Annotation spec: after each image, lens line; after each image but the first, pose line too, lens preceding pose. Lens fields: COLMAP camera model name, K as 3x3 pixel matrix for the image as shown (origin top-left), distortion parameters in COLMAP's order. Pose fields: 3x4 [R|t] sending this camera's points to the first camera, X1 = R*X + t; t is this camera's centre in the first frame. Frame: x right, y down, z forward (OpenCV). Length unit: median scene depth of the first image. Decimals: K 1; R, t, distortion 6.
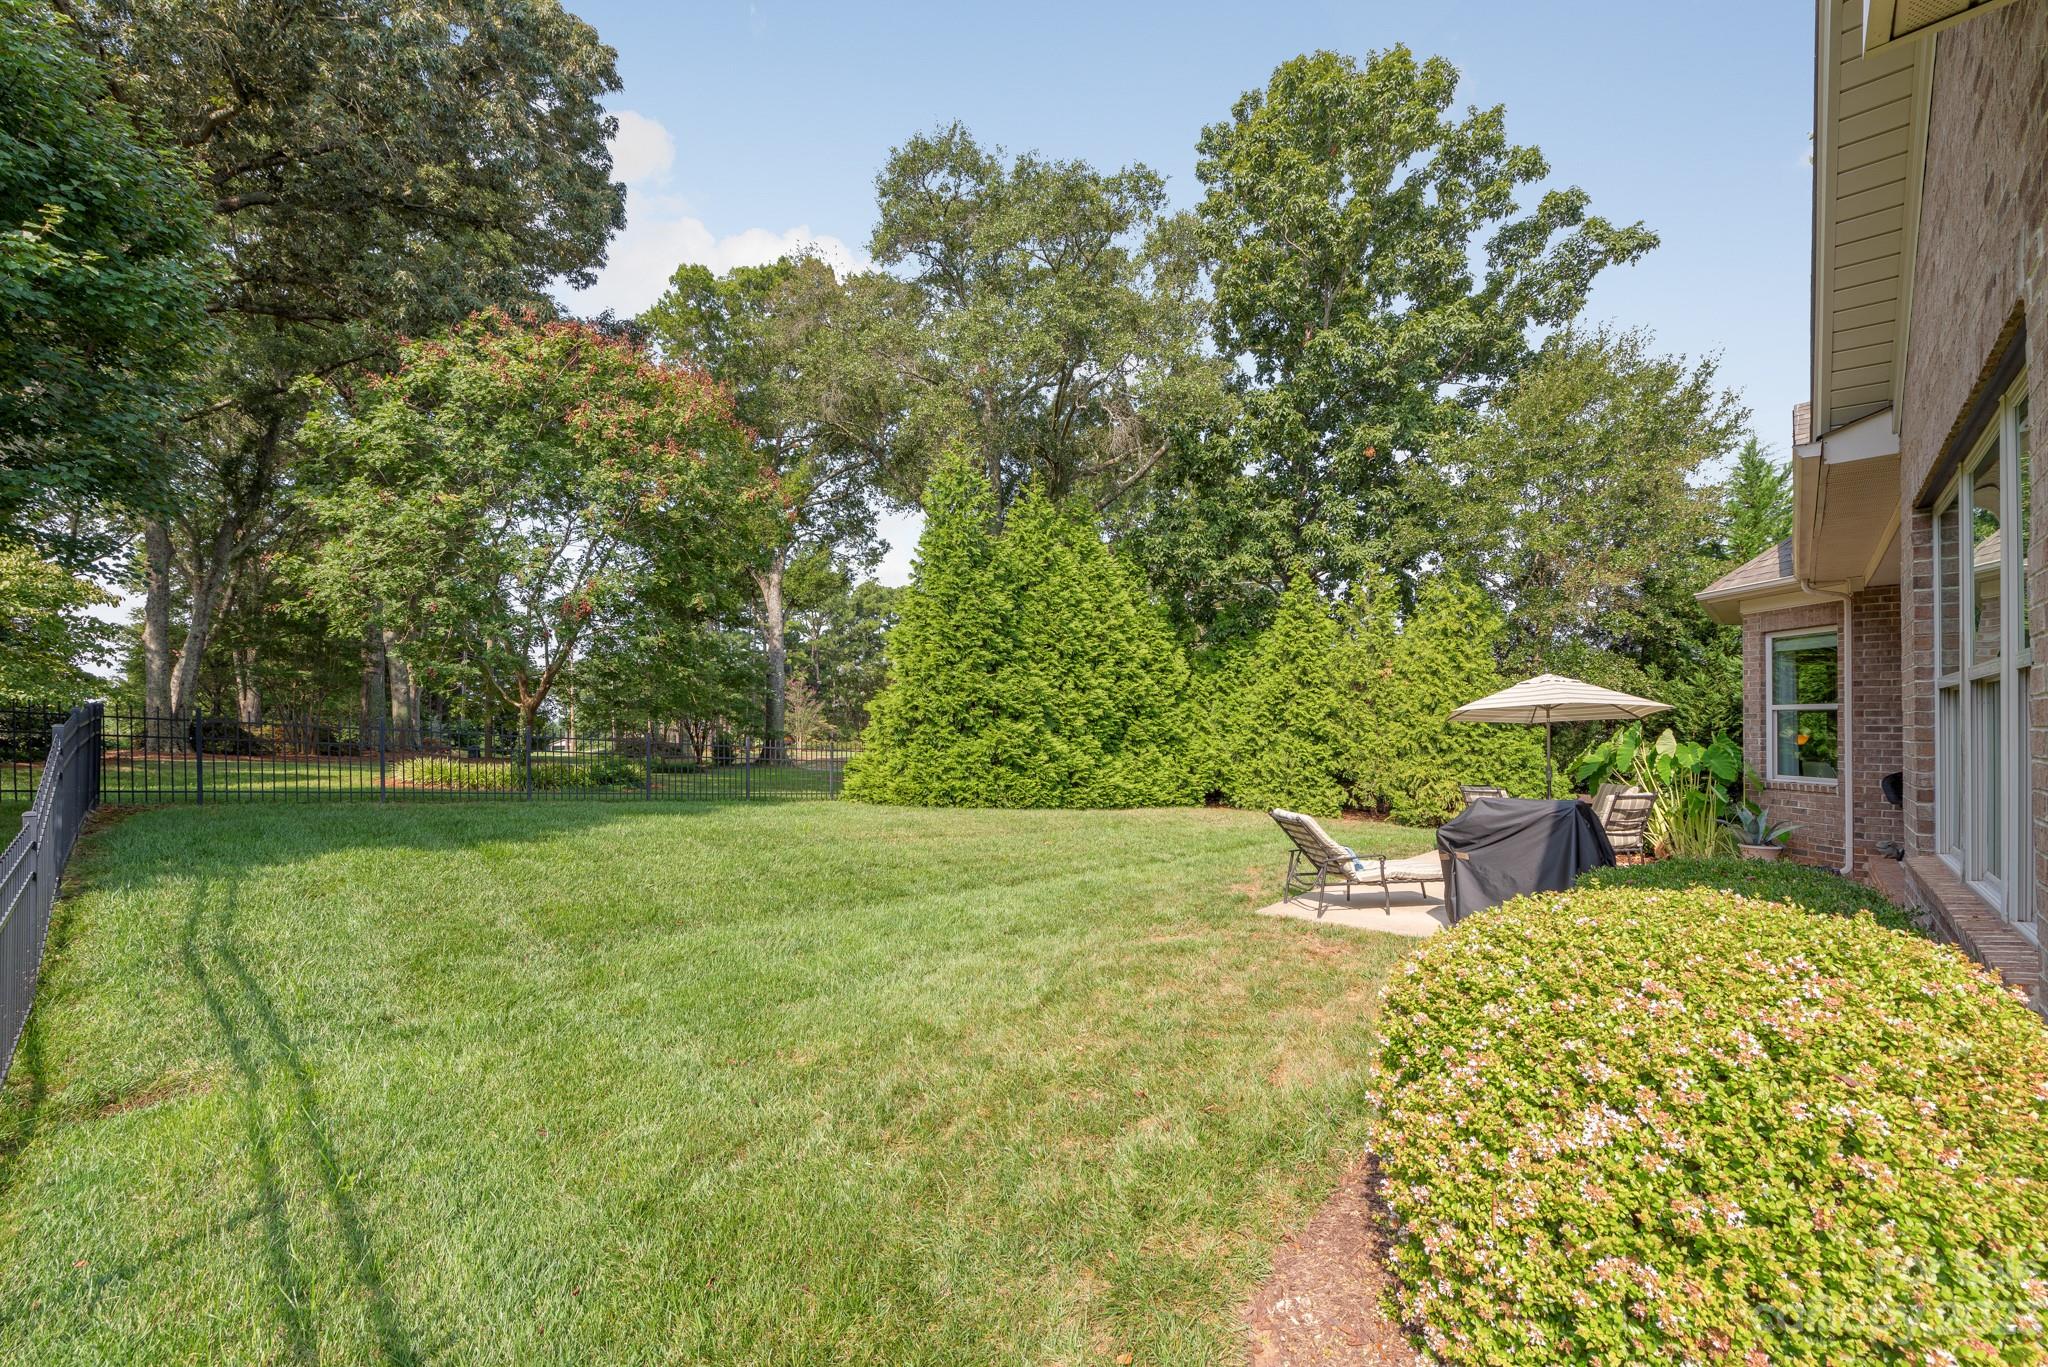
lens RADIAL K [[800.1, 0, 1040.1], [0, 800.1, 716.7], [0, 0, 1]] dist [0.010173, -0.002236]
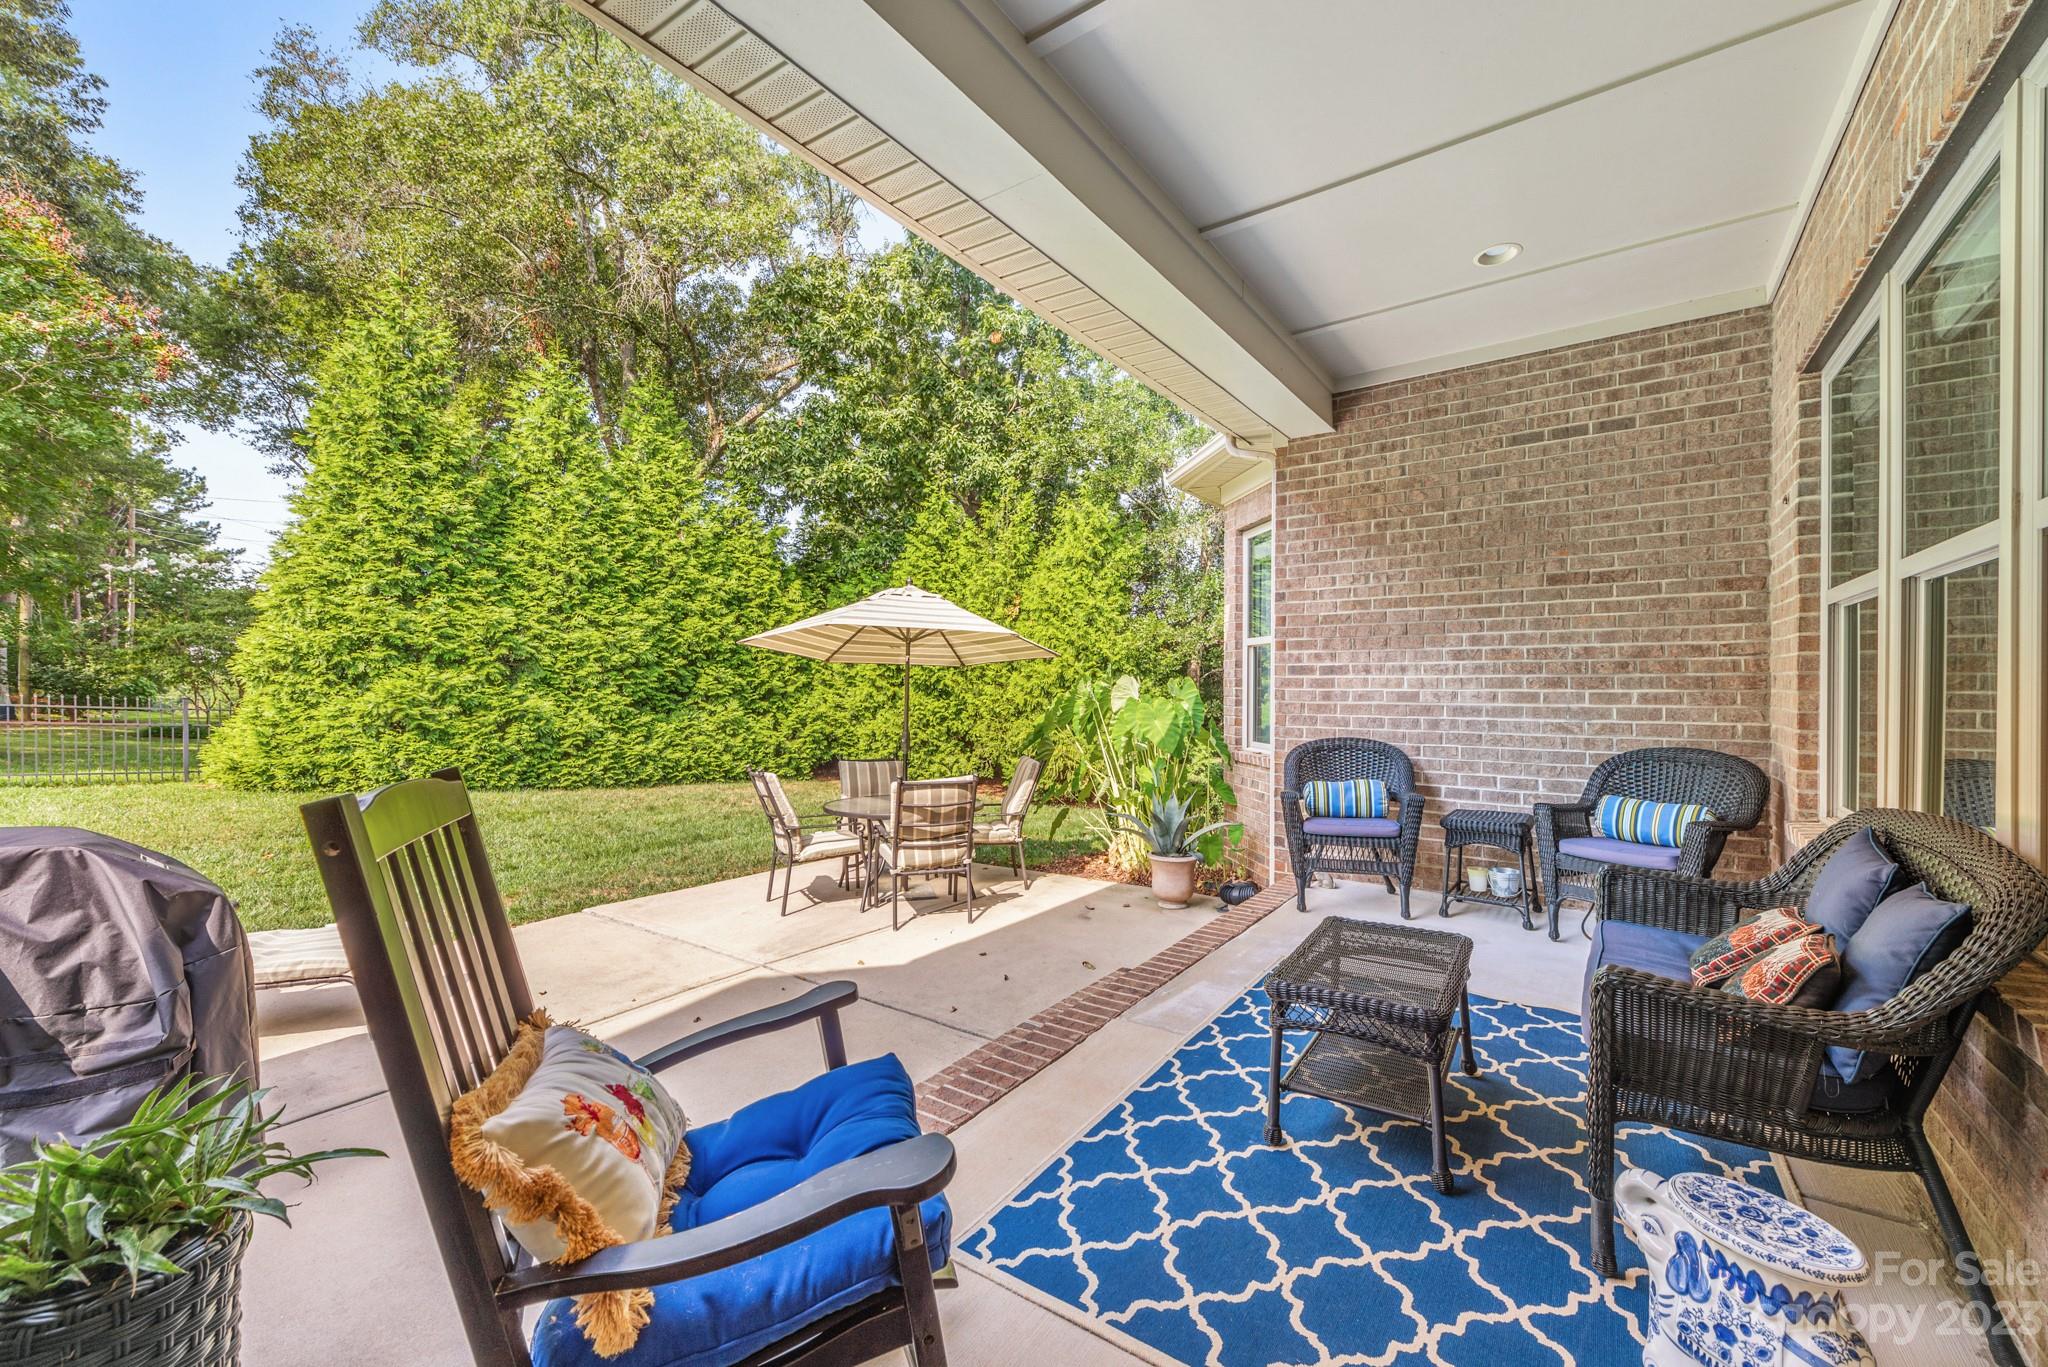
lens RADIAL K [[796.2, 0, 1045.6], [0, 796.2, 695.1], [0, 0, 1]] dist [0.001670, -0.001627]
pose [[0.988983, -0.000377, 0.148028, 0.338957], [-0.003351, 0.999683, 0.024934, 0.008939], [-0.147991, -0.025155, 0.988669, 0.192748]]
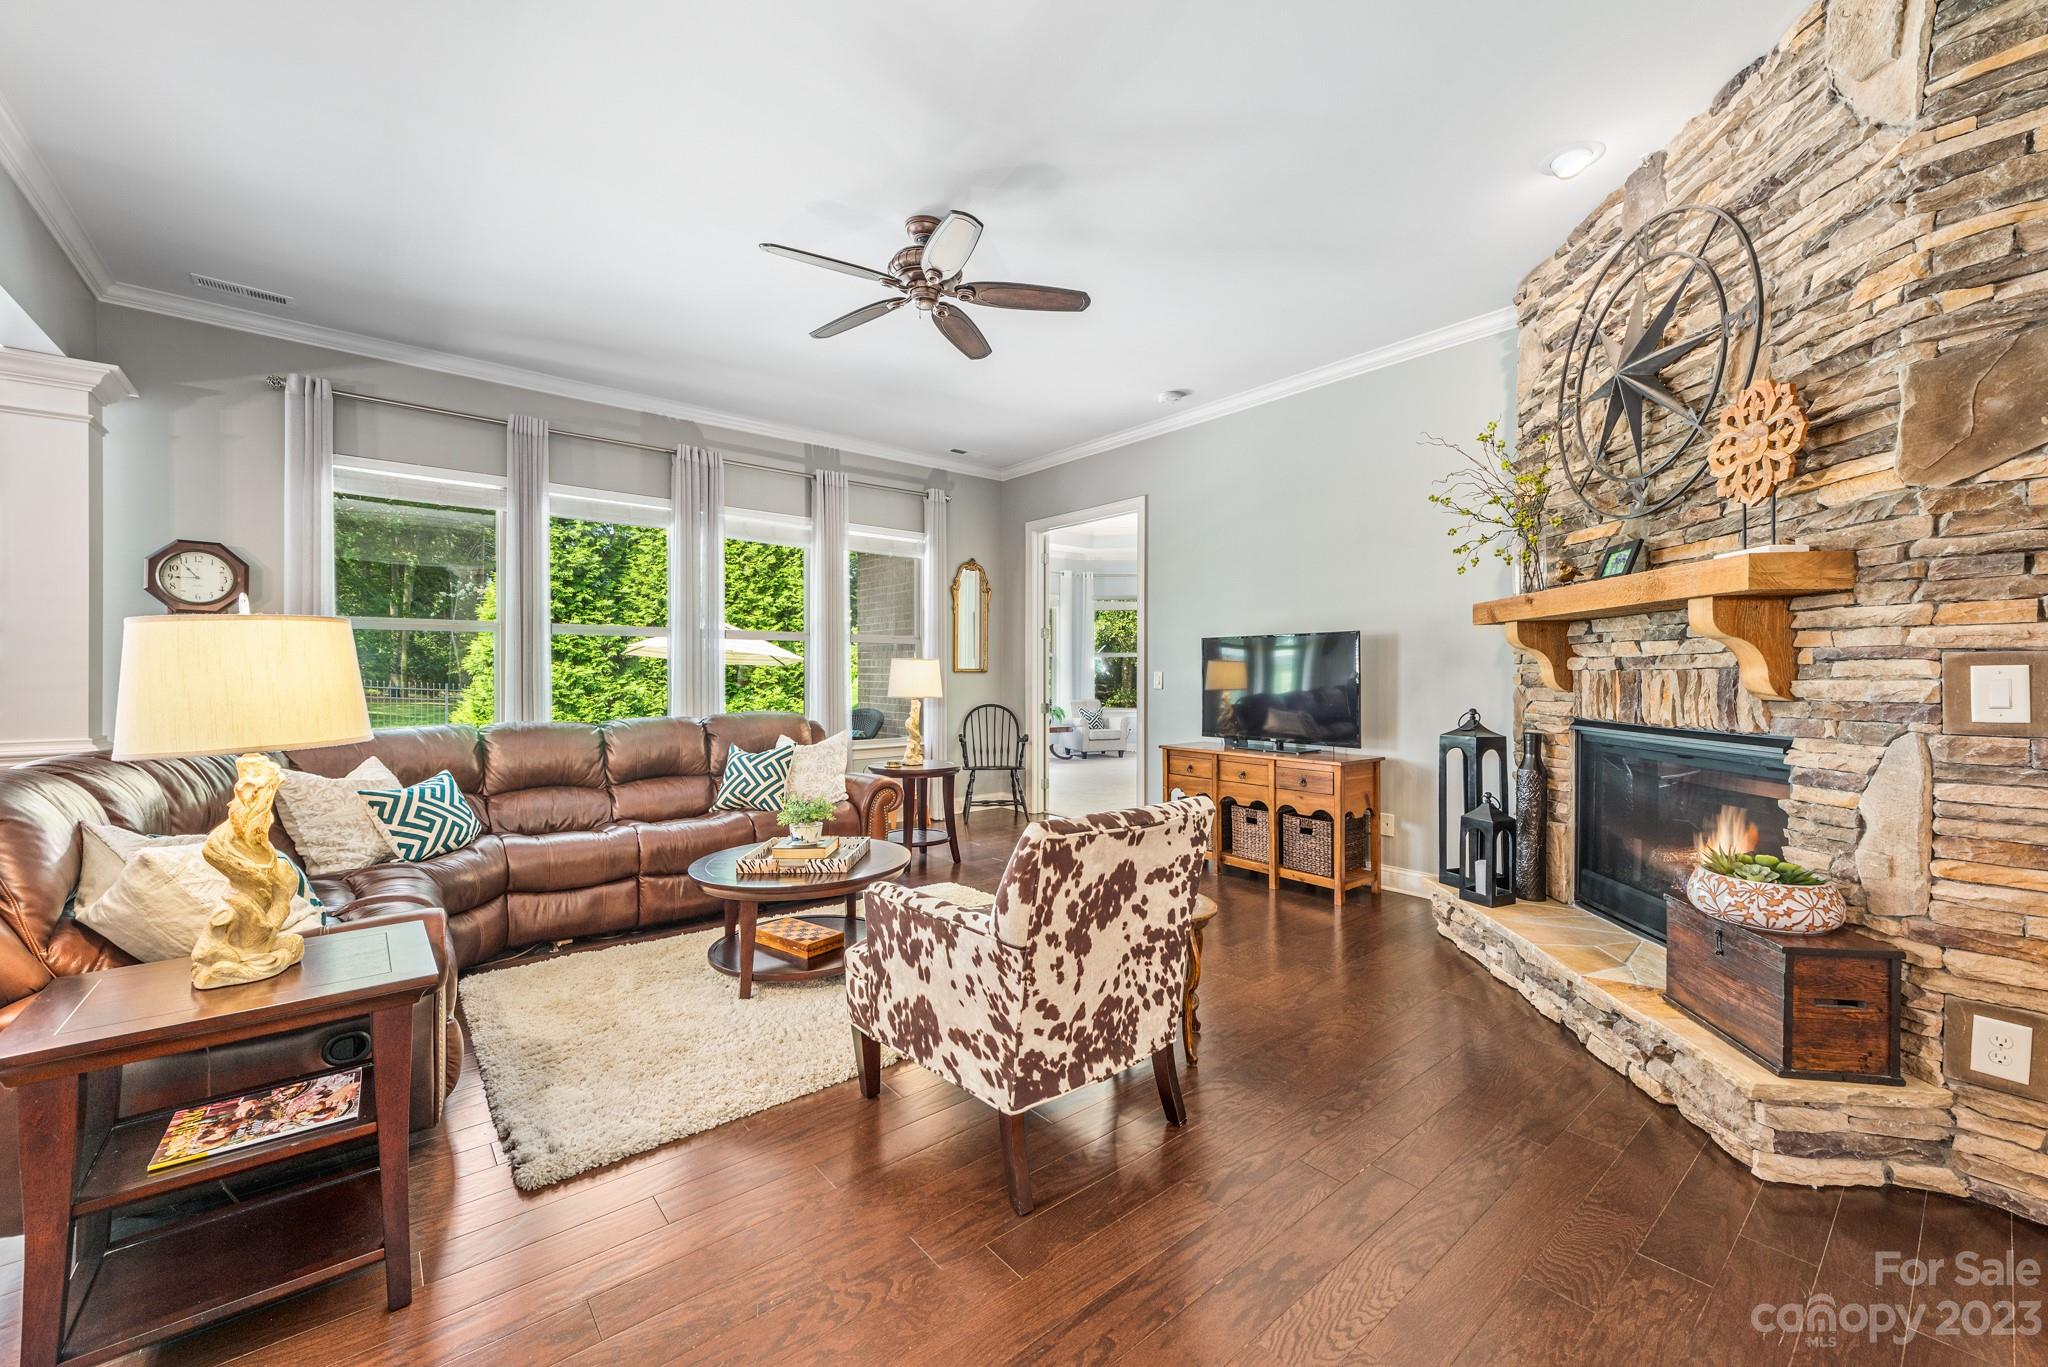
lens RADIAL K [[800.1, 0, 1042.9], [0, 800.1, 673.6], [0, 0, 1]] dist [0.010173, -0.002236]
pose [[0.993187, 0.002275, -0.116509, 0.637725], [-0.000901, 0.999929, 0.011846, 0.003488], [0.116528, -0.011661, 0.993119, -0.018911]]
